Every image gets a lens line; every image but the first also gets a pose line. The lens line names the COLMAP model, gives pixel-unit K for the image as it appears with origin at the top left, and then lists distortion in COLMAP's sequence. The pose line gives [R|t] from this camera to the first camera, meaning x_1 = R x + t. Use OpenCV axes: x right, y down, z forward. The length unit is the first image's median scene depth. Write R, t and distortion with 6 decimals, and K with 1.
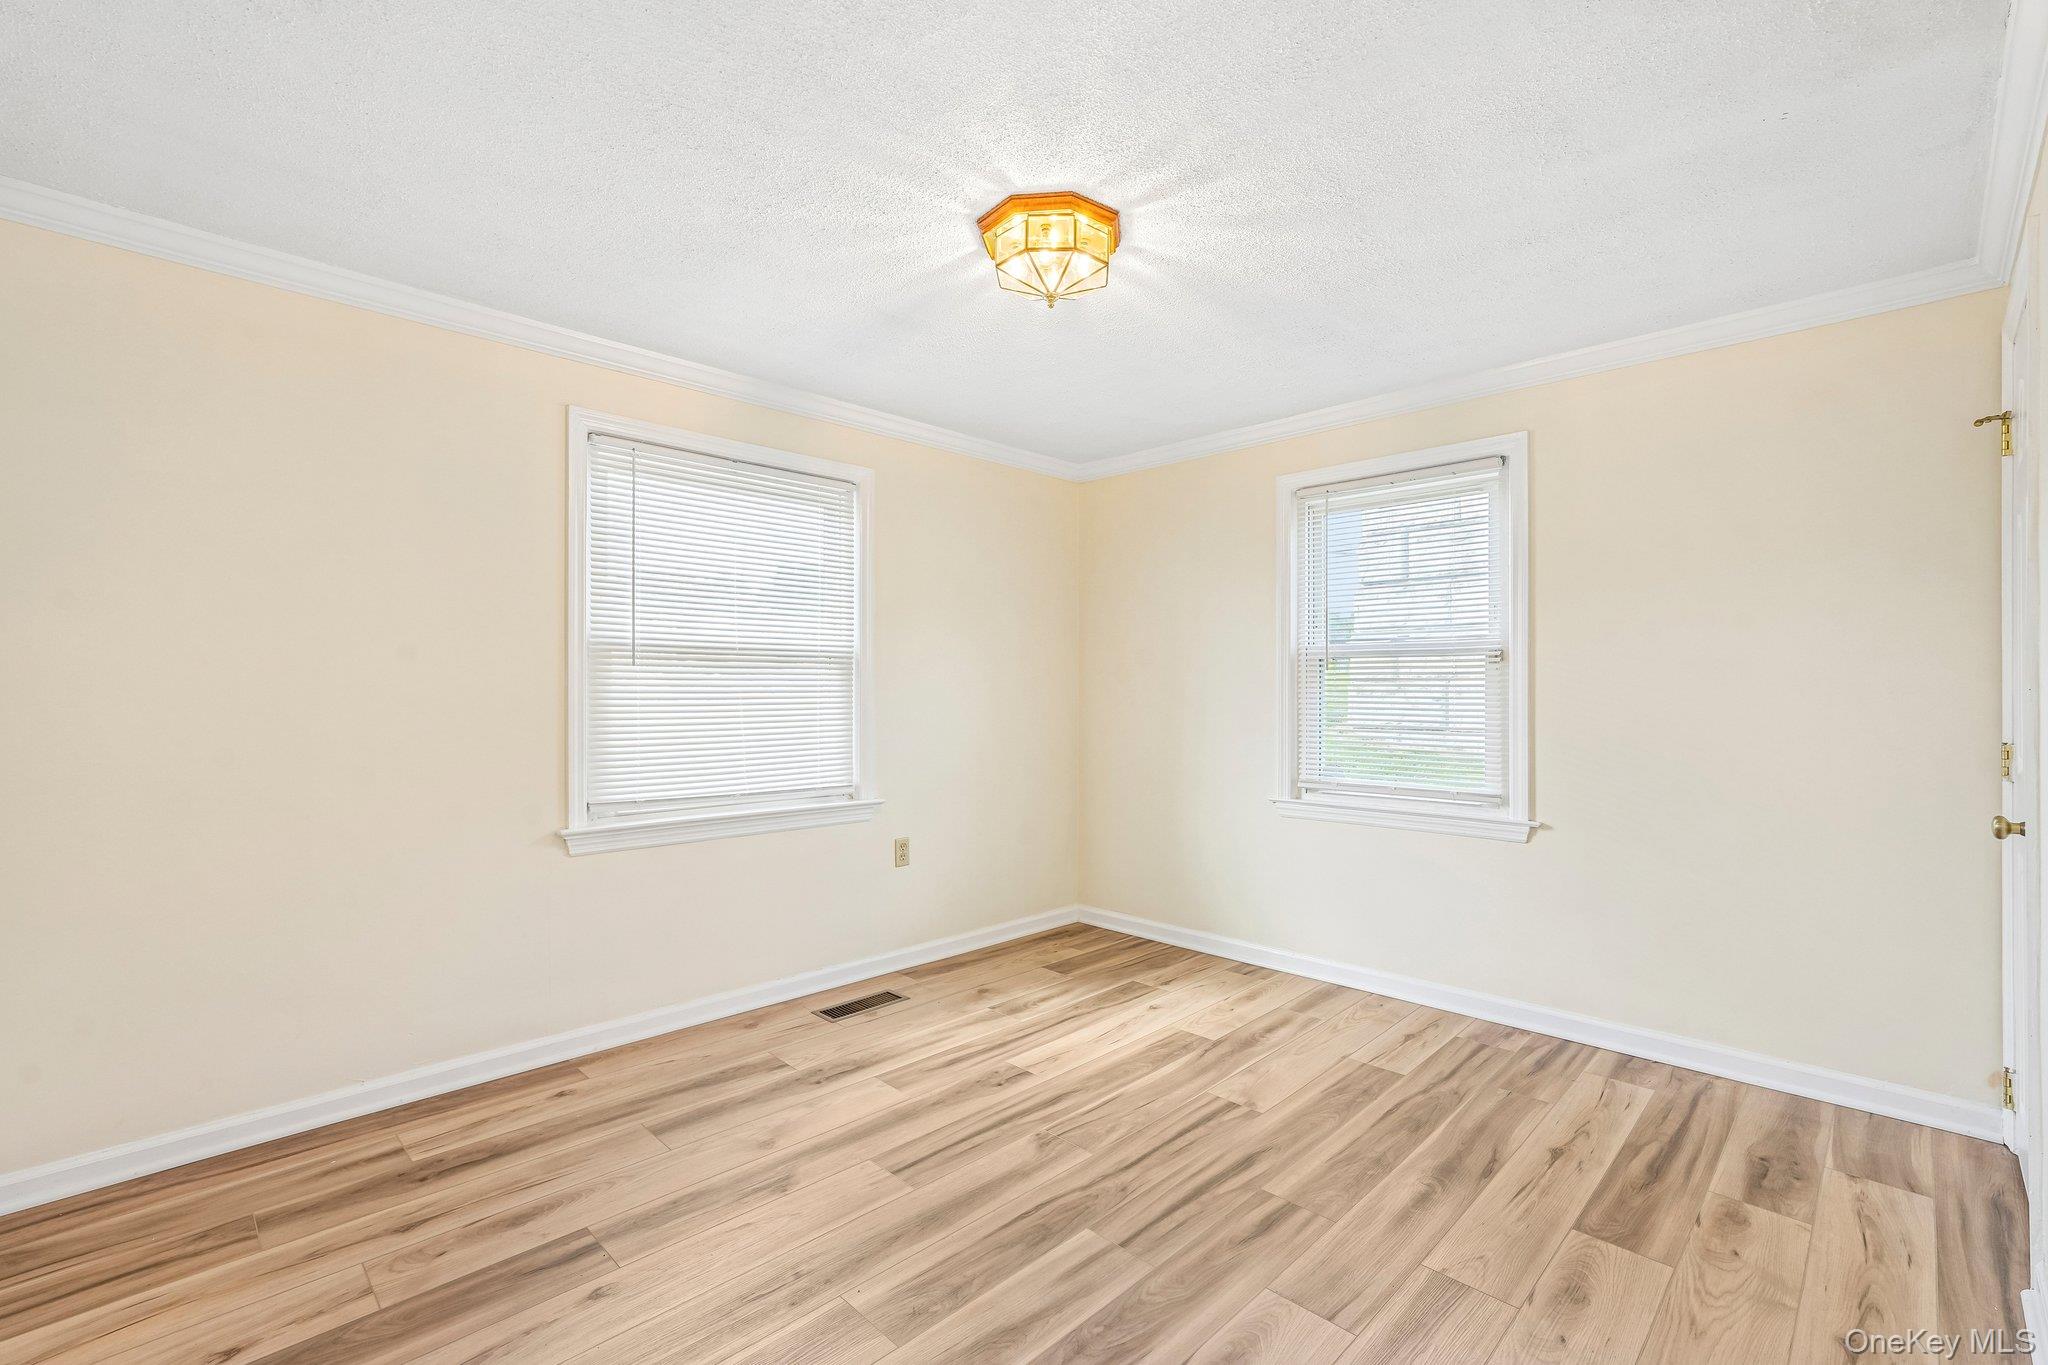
lens RADIAL K [[912.0, 0, 1024.6], [0, 912.0, 667.2], [0, 0, 1]] dist [-0.014245, 0.009434]
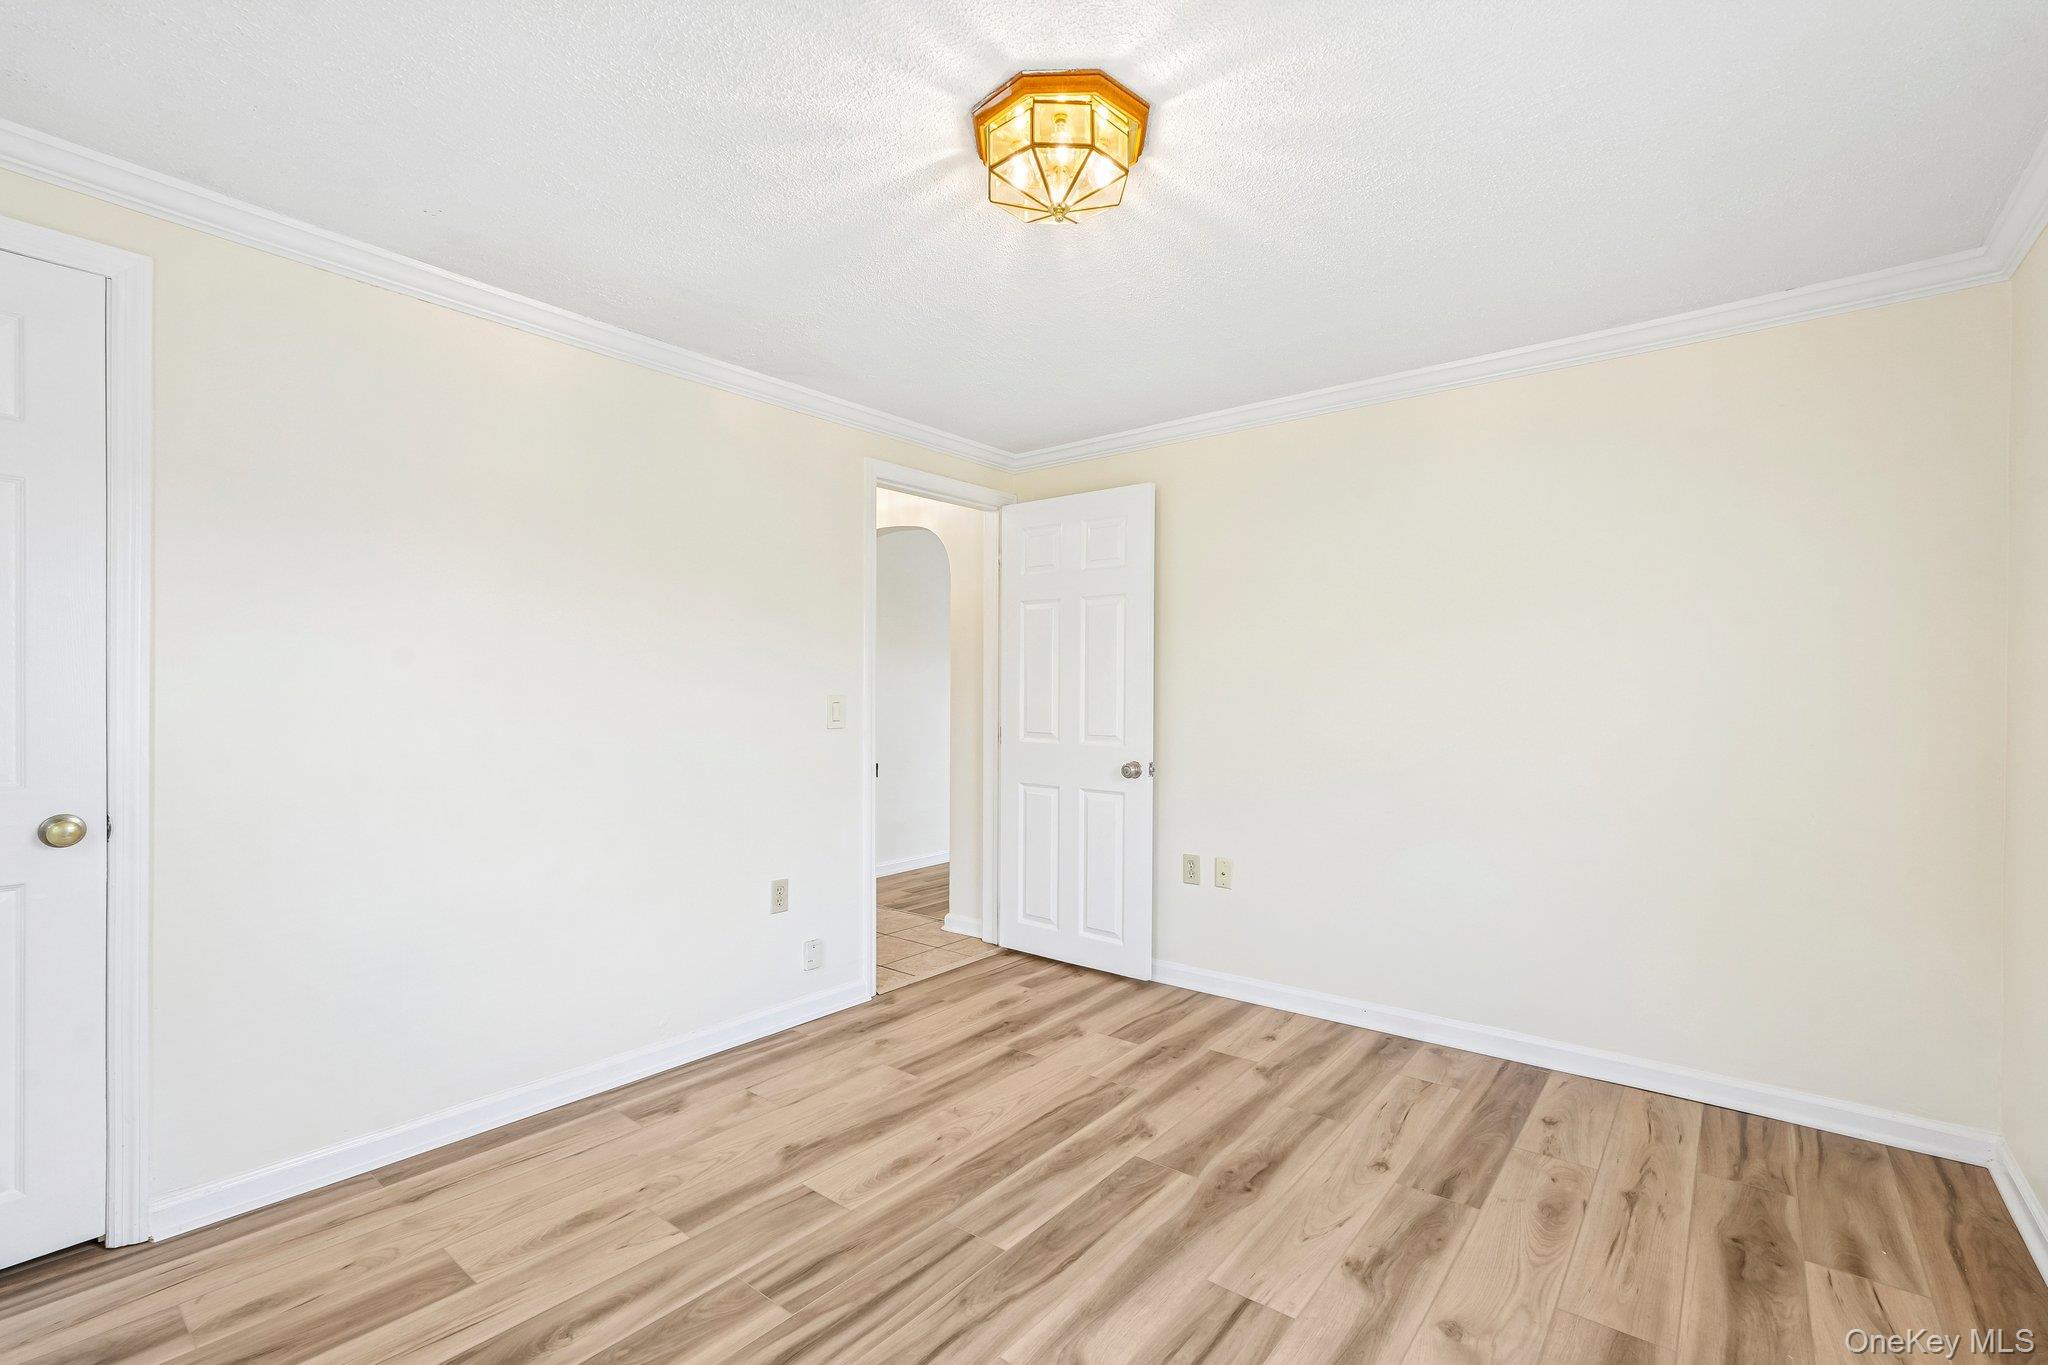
lens RADIAL K [[912.0, 0, 1024.6], [0, 912.0, 667.2], [0, 0, 1]] dist [-0.014245, 0.009434]
pose [[-0.994295, -0.009810, -0.106215, 0.158021], [-0.004513, 0.998739, -0.049998, 0.043376], [0.106572, -0.049234, -0.993085, 1.994541]]
